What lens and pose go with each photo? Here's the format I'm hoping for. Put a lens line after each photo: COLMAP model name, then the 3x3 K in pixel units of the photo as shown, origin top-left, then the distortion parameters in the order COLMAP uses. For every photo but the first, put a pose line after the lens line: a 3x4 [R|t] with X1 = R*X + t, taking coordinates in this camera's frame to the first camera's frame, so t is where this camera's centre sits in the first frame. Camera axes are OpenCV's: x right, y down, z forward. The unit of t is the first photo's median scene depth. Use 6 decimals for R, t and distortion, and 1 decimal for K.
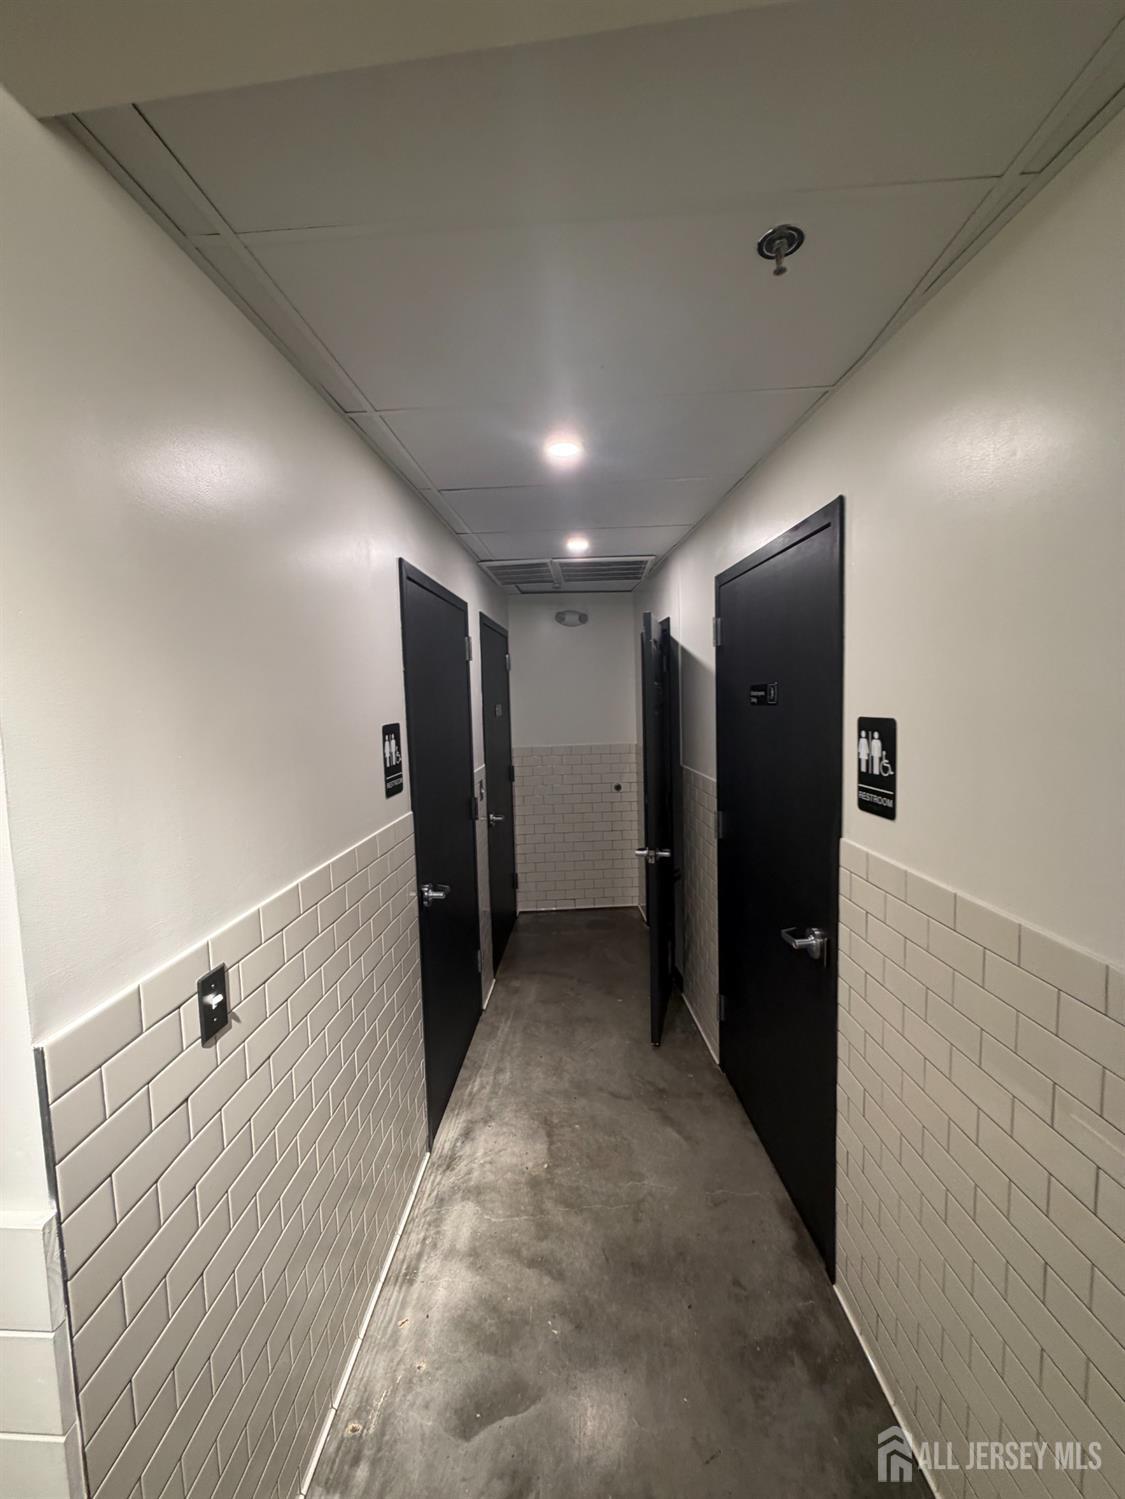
lens RADIAL K [[595.6, 0, 563.5], [0, 595.6, 750.2], [0, 0, 1]] dist [0.000400, 0.000130]
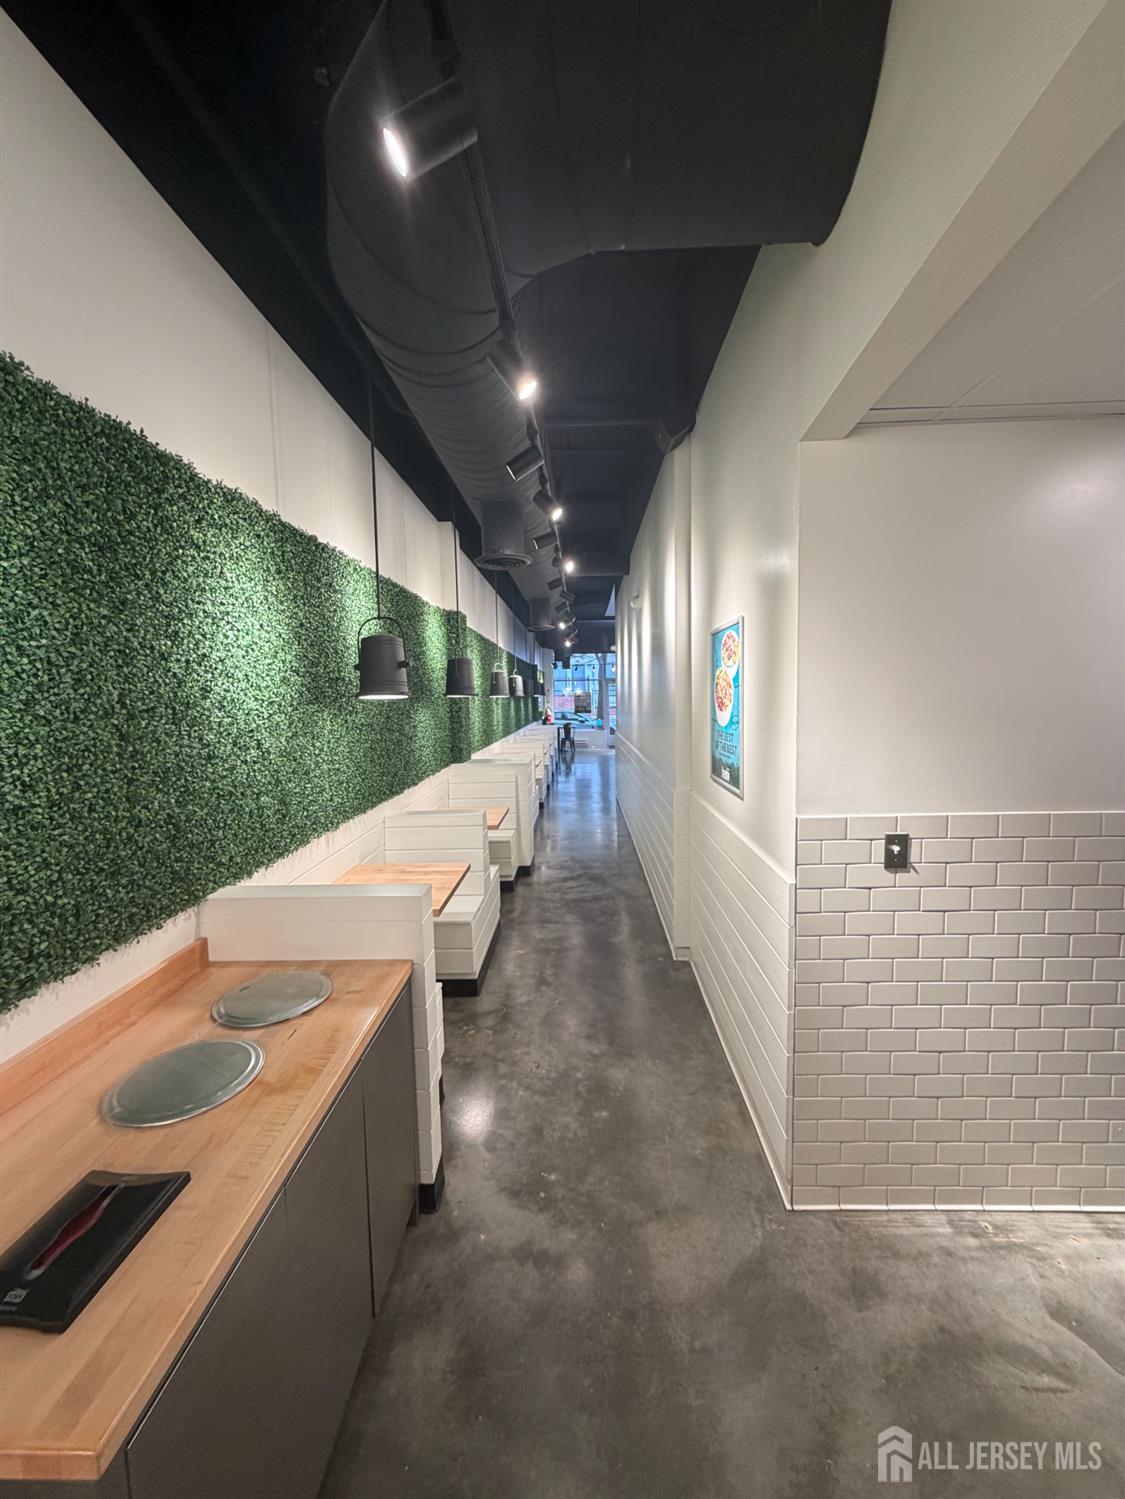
lens RADIAL K [[595.6, 0, 565.5], [0, 595.6, 749.6], [0, 0, 1]] dist [0.000400, 0.000130]
pose [[0.015501, 0.114734, -0.993275, 1.124132], [-0.070559, 0.991044, 0.113375, -0.017342], [0.997387, 0.068327, 0.023458, -0.069471]]
